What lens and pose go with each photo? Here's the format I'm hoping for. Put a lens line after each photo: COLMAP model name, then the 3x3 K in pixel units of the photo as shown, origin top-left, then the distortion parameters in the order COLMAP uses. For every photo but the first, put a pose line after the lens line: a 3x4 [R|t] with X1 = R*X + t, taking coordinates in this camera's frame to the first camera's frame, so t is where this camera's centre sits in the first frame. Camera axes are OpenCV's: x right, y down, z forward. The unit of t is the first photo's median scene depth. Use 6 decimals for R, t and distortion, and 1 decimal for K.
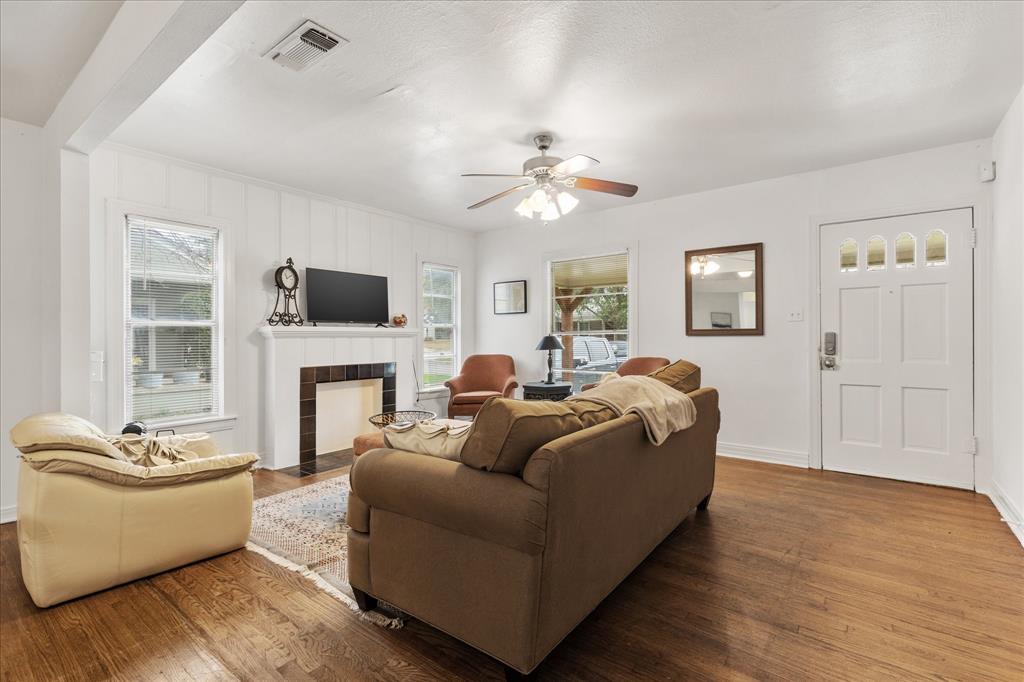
lens RADIAL K [[465.2, 0, 521.8], [0, 465.2, 338.5], [0, 0, 1]] dist [0.013154, -0.000821]
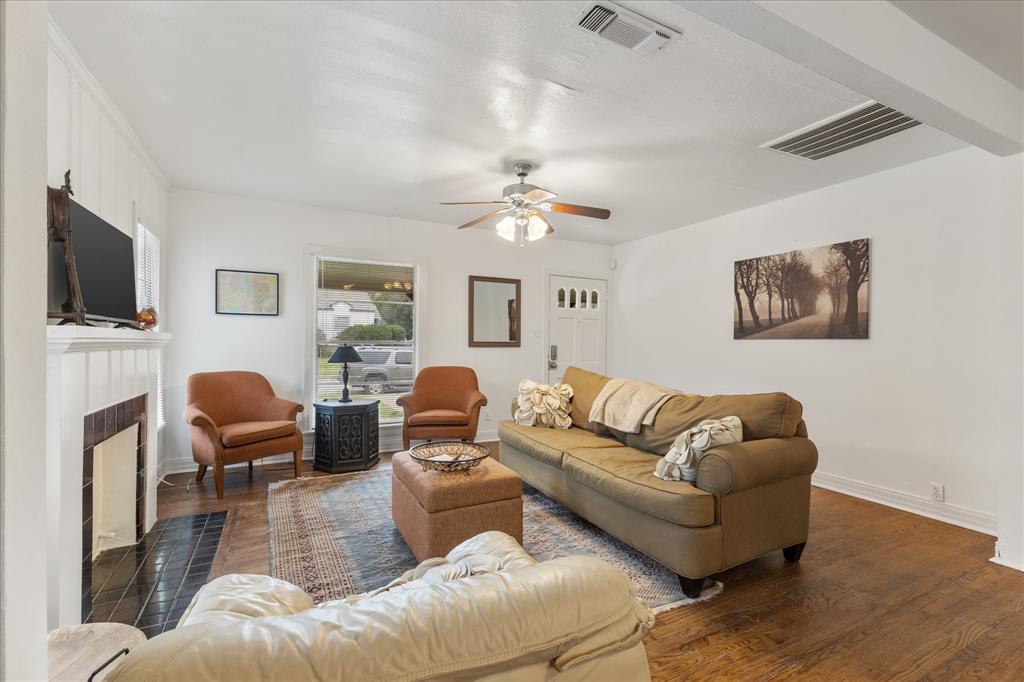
lens RADIAL K [[465.2, 0, 512.1], [0, 465.2, 343.5], [0, 0, 1]] dist [0.013154, -0.000821]
pose [[0.422560, 0.009080, 0.906290, -0.674304], [-0.002029, 0.999957, -0.009072, -0.003484], [-0.906333, 0.001995, 0.422560, 0.408301]]
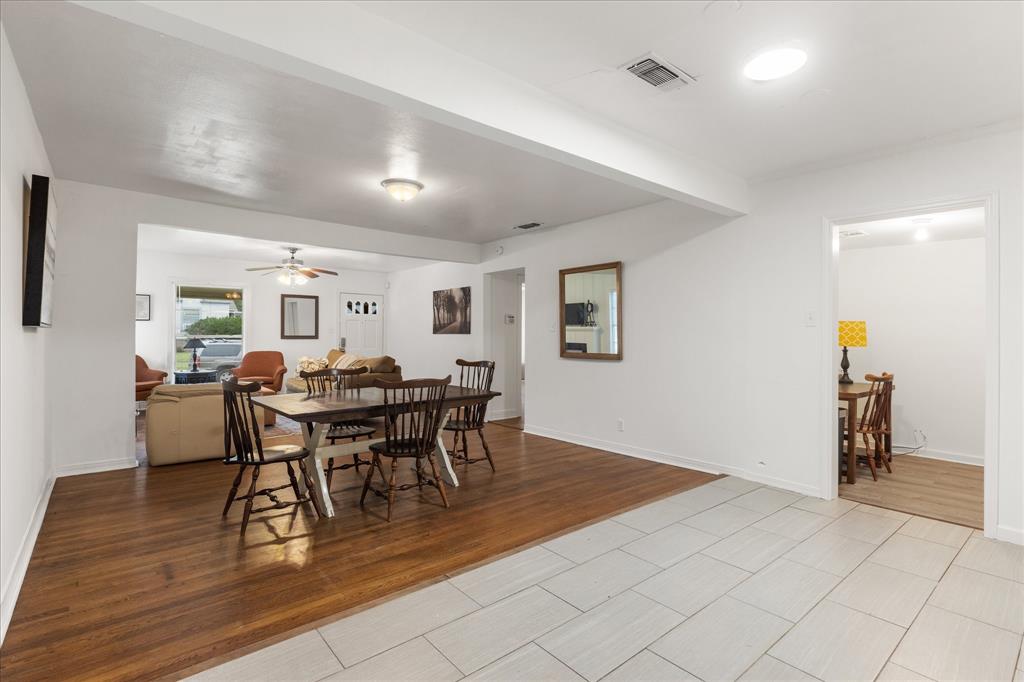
lens RADIAL K [[496.1, 0, 508.9], [0, 496.1, 332.4], [0, 0, 1]] dist [-0.001860, -0.000174]
pose [[0.215698, 0.016706, 0.976317, -1.412039], [0.003688, 0.999833, -0.017923, 0.007753], [-0.976453, 0.007467, 0.215600, -0.328182]]
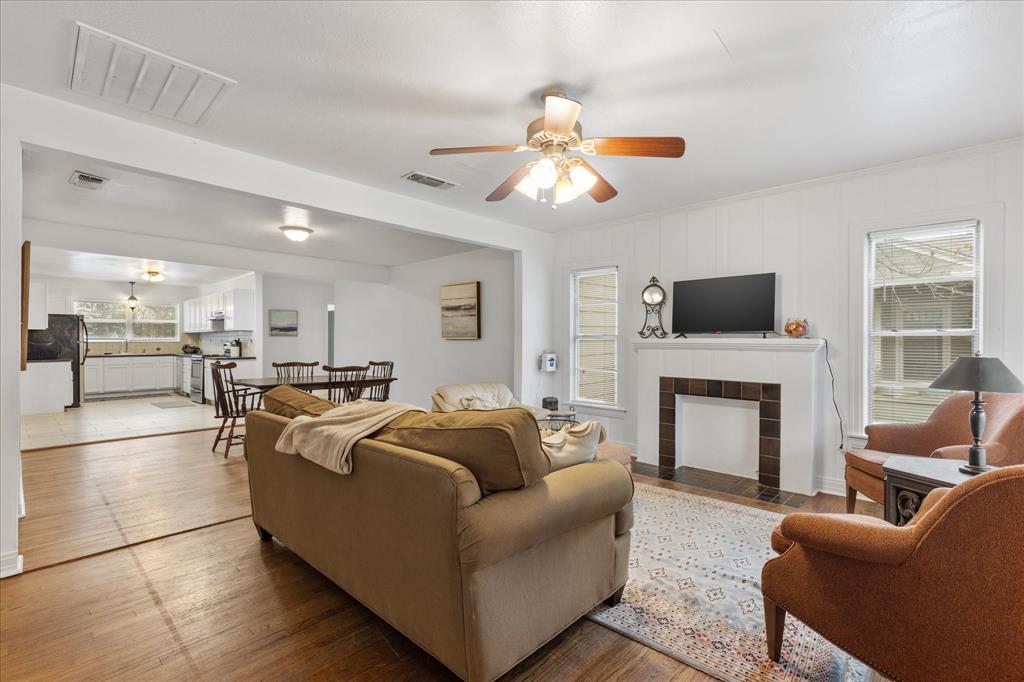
lens RADIAL K [[465.2, 0, 516.1], [0, 465.2, 340.6], [0, 0, 1]] dist [0.013154, -0.000821]
pose [[-0.096811, 0.000570, -0.995303, 0.589609], [-0.012757, 0.999917, 0.001813, -0.017420], [0.995221, 0.012872, -0.096796, 0.725622]]
